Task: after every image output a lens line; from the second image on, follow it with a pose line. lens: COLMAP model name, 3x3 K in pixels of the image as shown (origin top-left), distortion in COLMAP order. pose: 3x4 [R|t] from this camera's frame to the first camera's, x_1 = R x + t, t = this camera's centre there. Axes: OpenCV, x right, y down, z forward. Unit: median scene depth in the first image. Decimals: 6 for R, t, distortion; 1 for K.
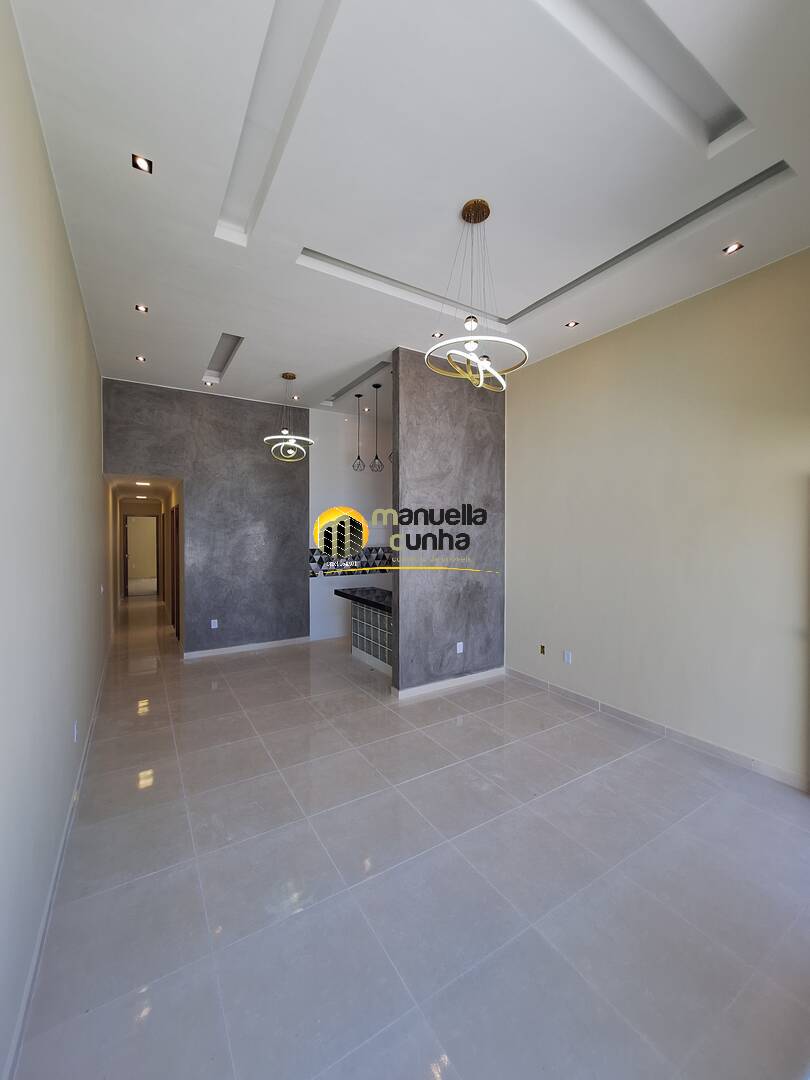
lens RADIAL K [[425.3, 0, 404.8], [0, 425.3, 536.6], [0, 0, 1]] dist [-0.010856, 0.000195]
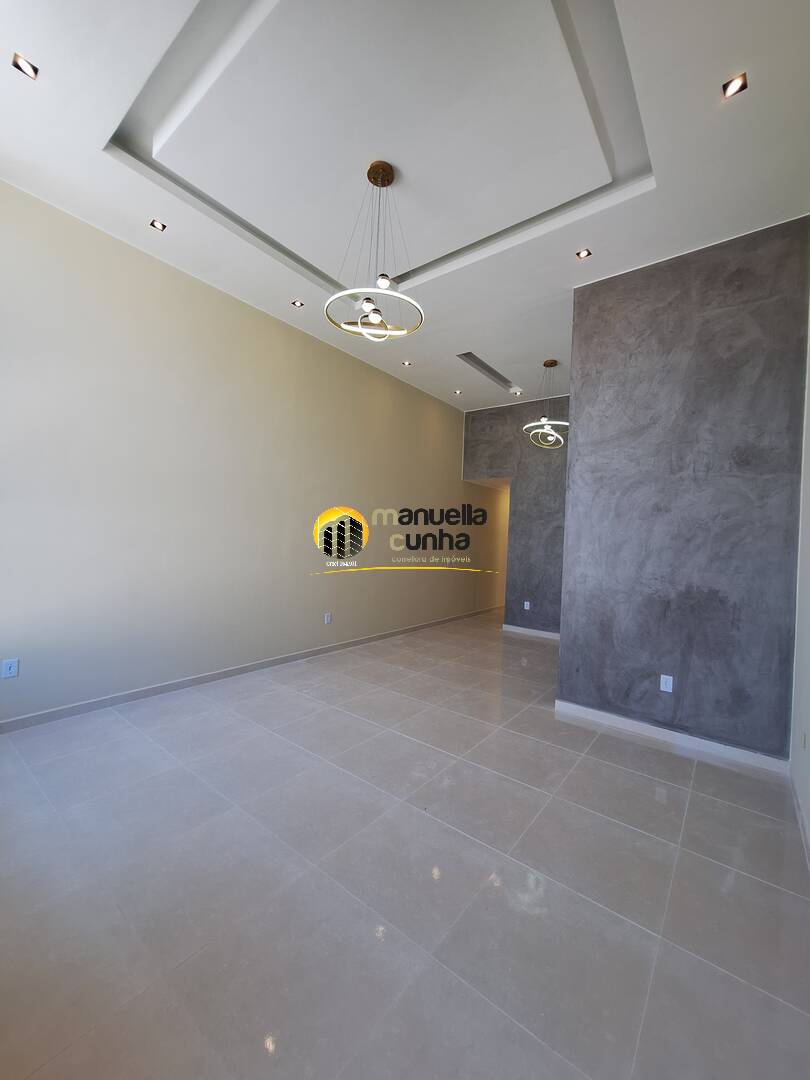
lens RADIAL K [[424.9, 0, 407.9], [0, 424.9, 535.5], [0, 0, 1]] dist [0.002016, 0.000138]
pose [[0.356397, 0.014202, -0.934227, 0.592594], [-0.054661, 0.998489, -0.005674, 0.056882], [0.932734, 0.053088, 0.356635, 0.372567]]
